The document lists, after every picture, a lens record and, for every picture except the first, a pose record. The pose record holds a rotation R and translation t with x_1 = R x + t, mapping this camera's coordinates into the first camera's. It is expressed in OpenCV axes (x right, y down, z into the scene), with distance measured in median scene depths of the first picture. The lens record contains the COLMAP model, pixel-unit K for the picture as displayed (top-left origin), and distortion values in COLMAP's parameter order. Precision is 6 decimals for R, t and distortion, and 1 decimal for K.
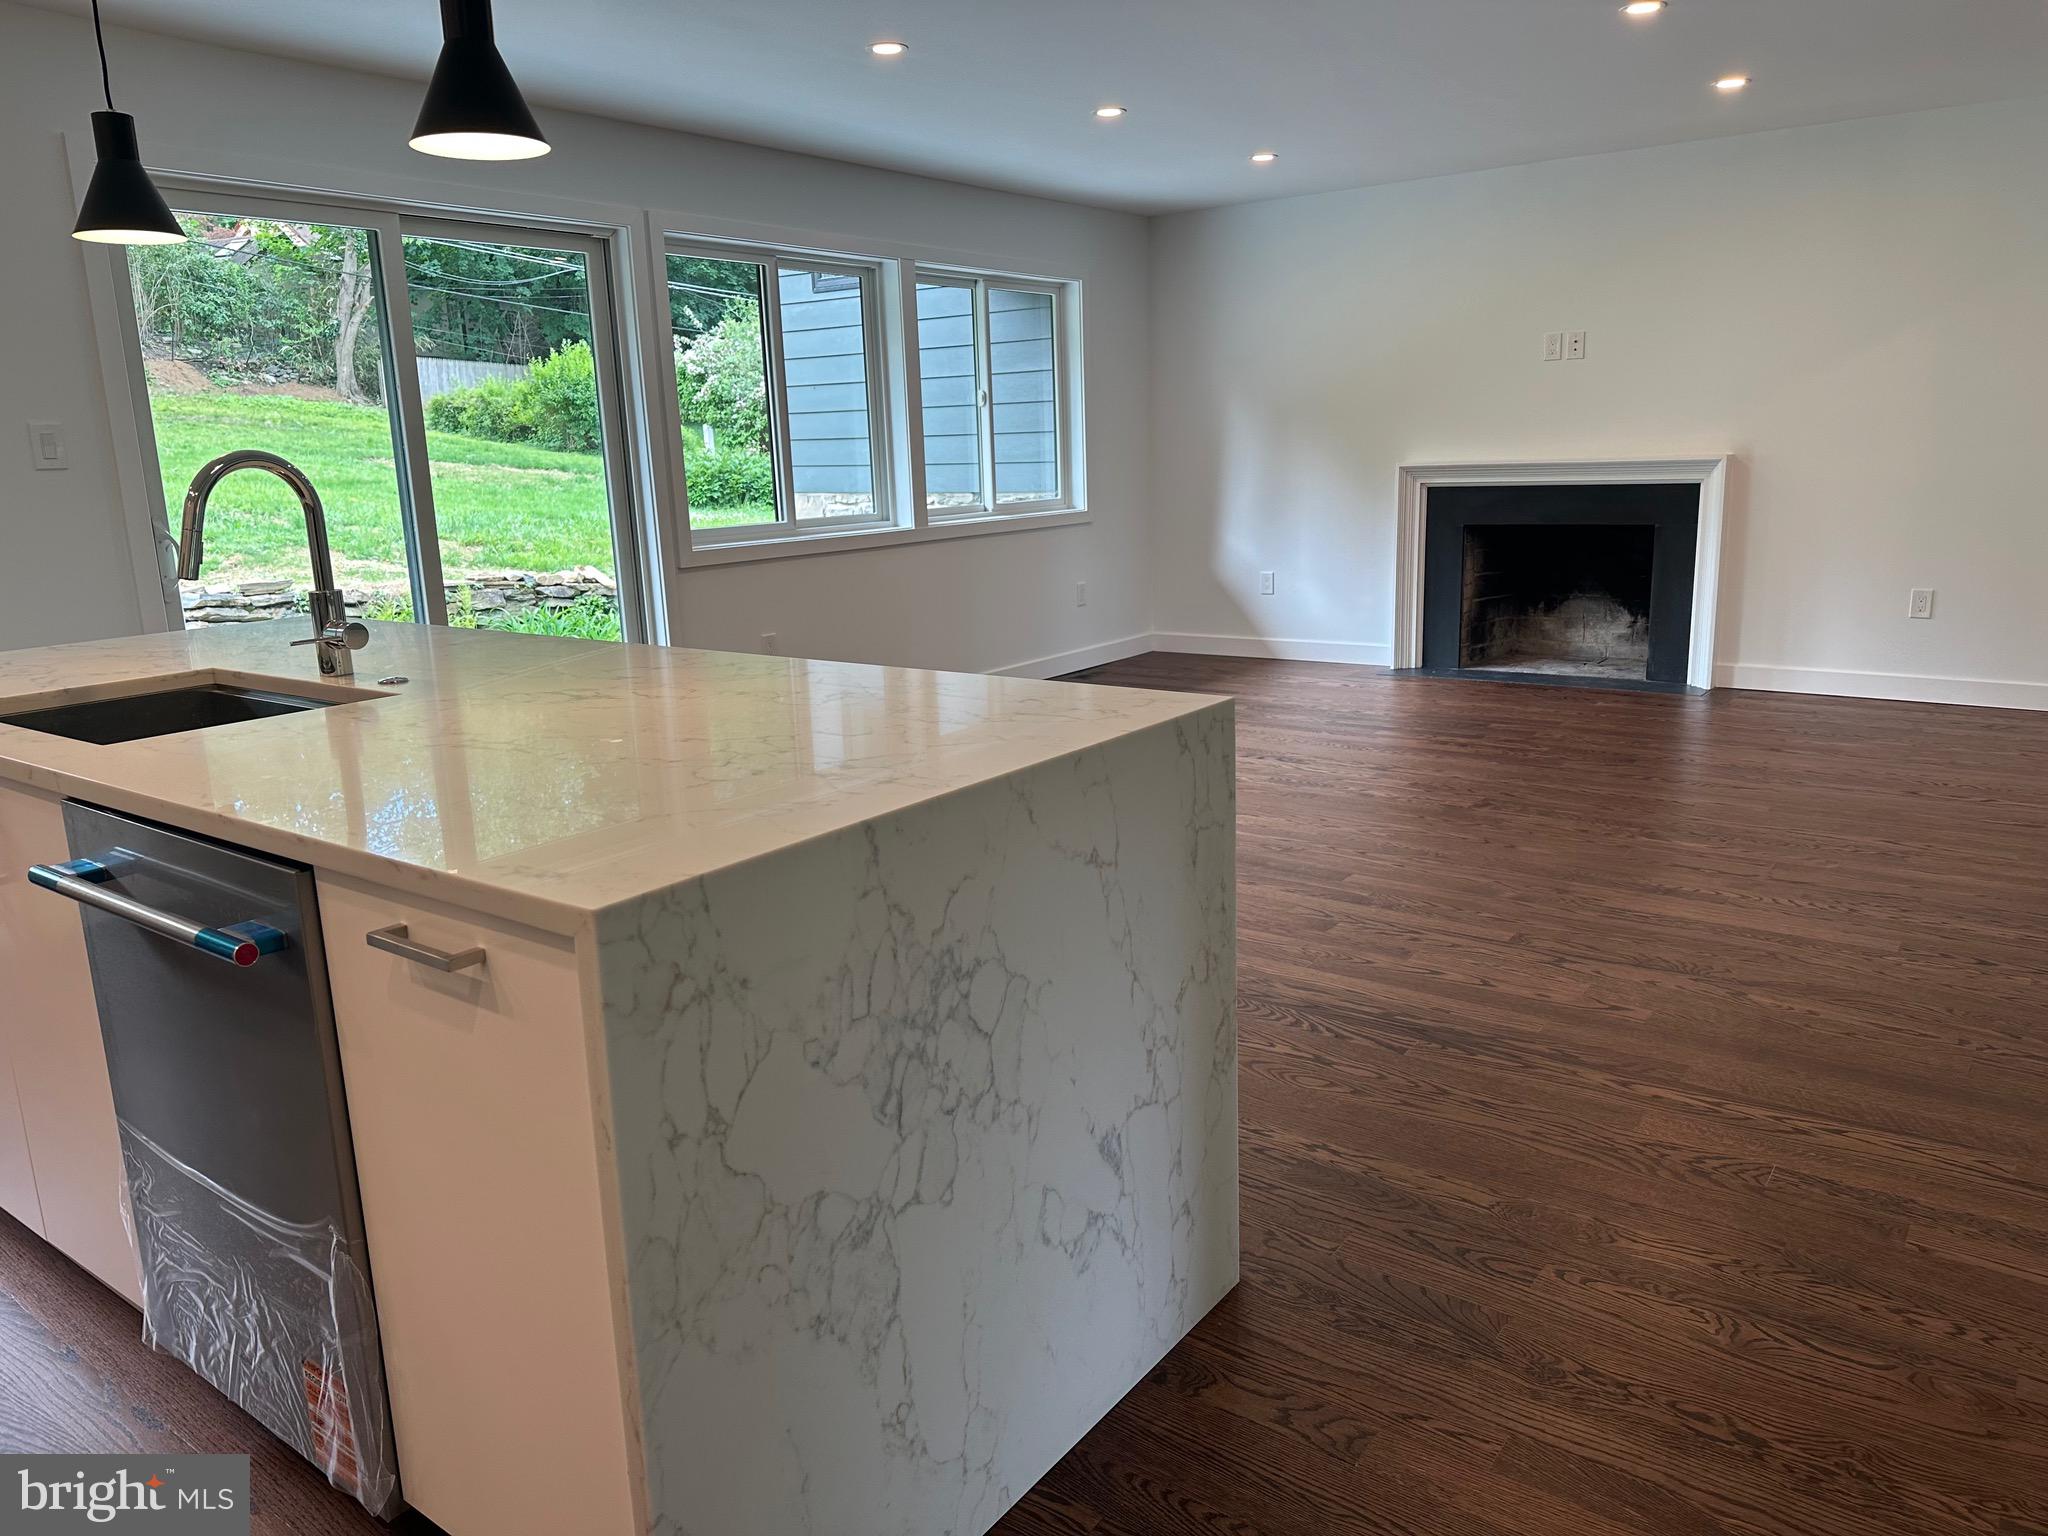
lens RADIAL K [[1432.5, 0, 1044.9], [0, 1432.5, 754.0], [0, 0, 1]] dist [0.056264, -0.070080]
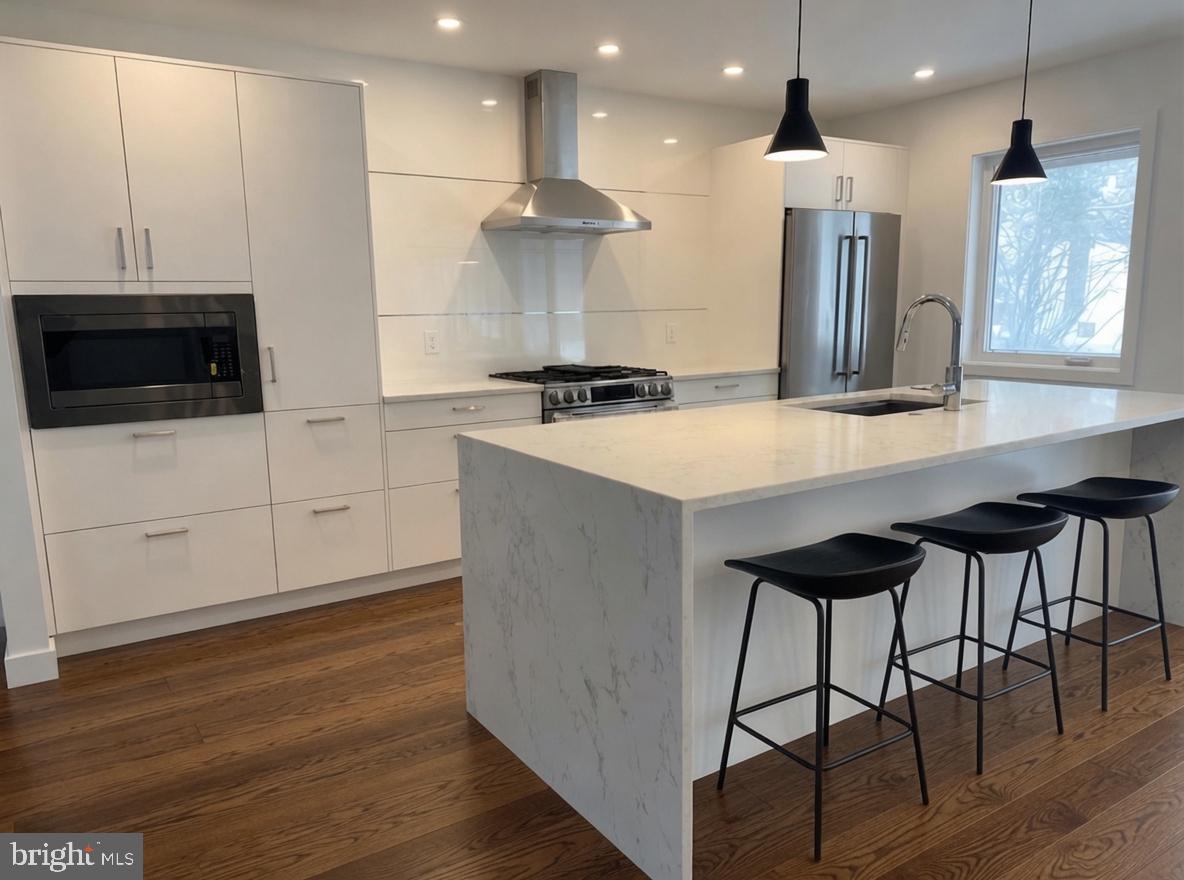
lens RADIAL K [[845.5, 0, 588.1], [0, 845.5, 443.3], [0, 0, 1]] dist [0.014614, 0.001667]
pose [[-0.371441, 0.183046, -0.910234, 0.895809], [-0.168061, 0.950923, 0.259810, -0.279803], [0.913119, 0.249479, -0.322449, 1.190800]]
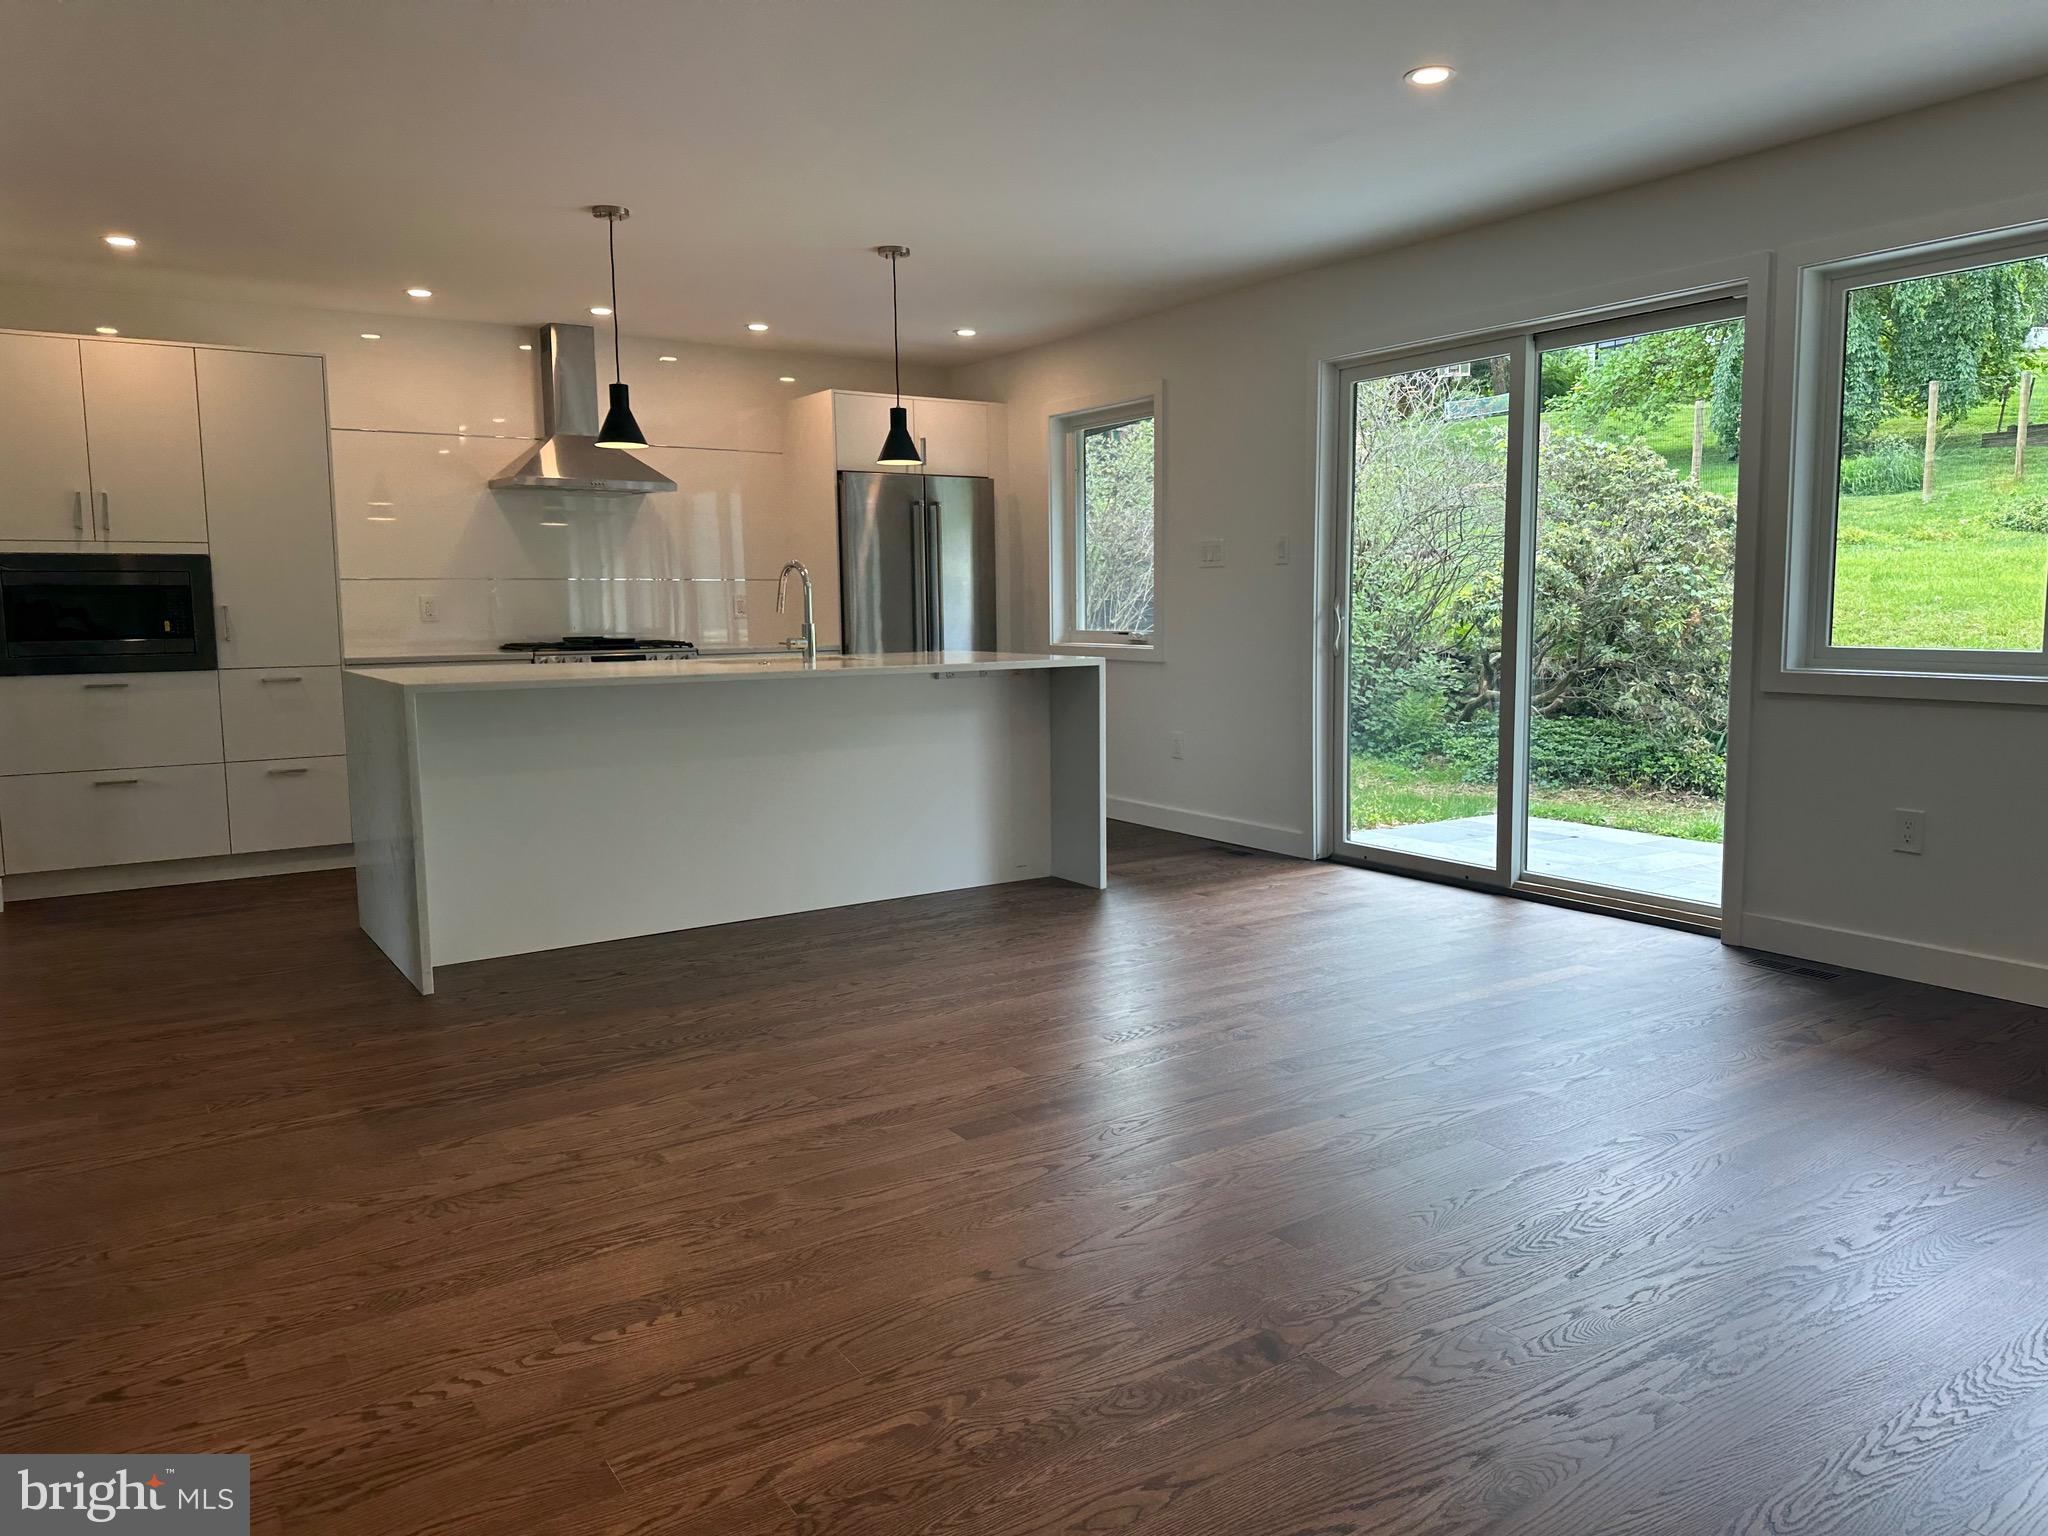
lens RADIAL K [[1432.5, 0, 990.3], [0, 1432.5, 752.8], [0, 0, 1]] dist [0.056264, -0.070080]
pose [[-0.364229, 0.134909, -0.921486, 1.745731], [-0.178316, 0.961044, 0.211182, -0.528953], [0.914079, 0.241234, -0.325984, 2.472014]]
